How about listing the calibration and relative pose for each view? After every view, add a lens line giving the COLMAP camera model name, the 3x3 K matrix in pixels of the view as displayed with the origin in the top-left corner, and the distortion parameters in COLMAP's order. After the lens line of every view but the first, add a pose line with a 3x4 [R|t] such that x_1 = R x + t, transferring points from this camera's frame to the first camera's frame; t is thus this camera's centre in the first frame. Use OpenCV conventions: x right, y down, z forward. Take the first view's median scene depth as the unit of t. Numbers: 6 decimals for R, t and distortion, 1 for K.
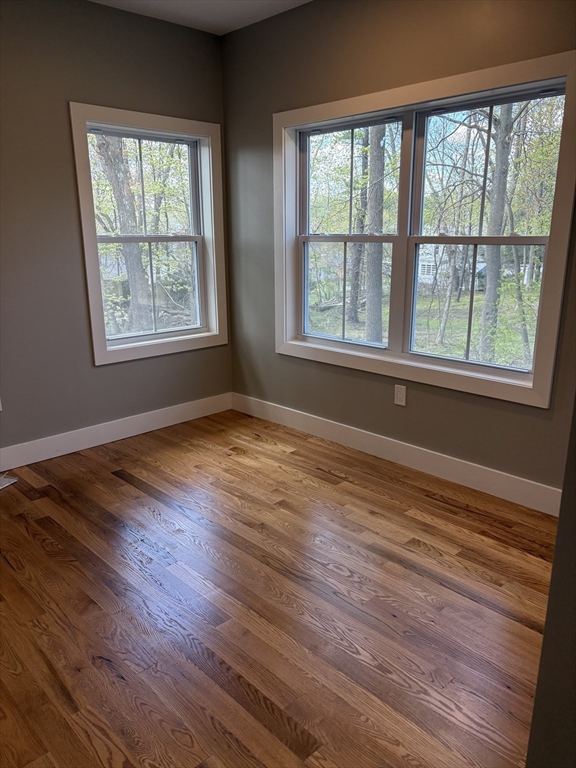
lens RADIAL K [[579.5, 0, 289.2], [0, 579.5, 387.1], [0, 0, 1]] dist [-0.001758, 0.001769]
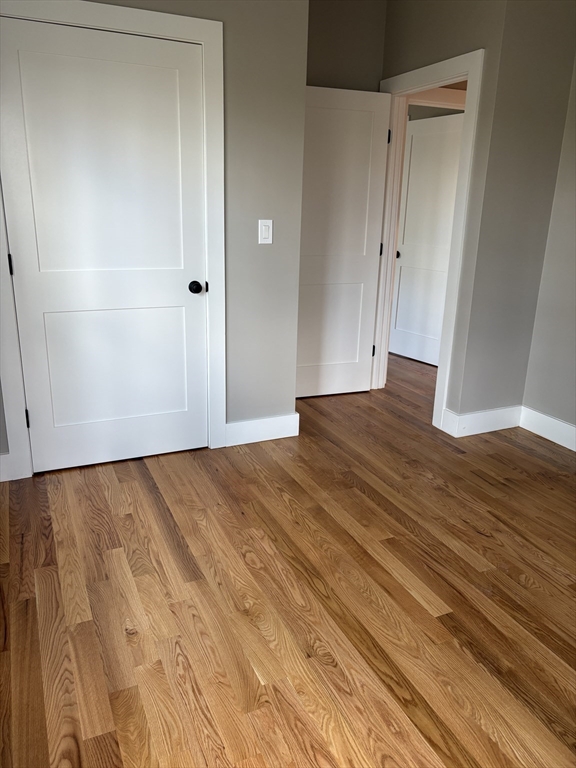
lens RADIAL K [[579.5, 0, 287.1], [0, 579.5, 383.2], [0, 0, 1]] dist [-0.001758, 0.001769]
pose [[-0.944356, -0.114195, 0.308466, -0.200329], [0.067599, 0.850403, 0.521771, -0.371553], [-0.321904, 0.513589, -0.795364, 1.476200]]
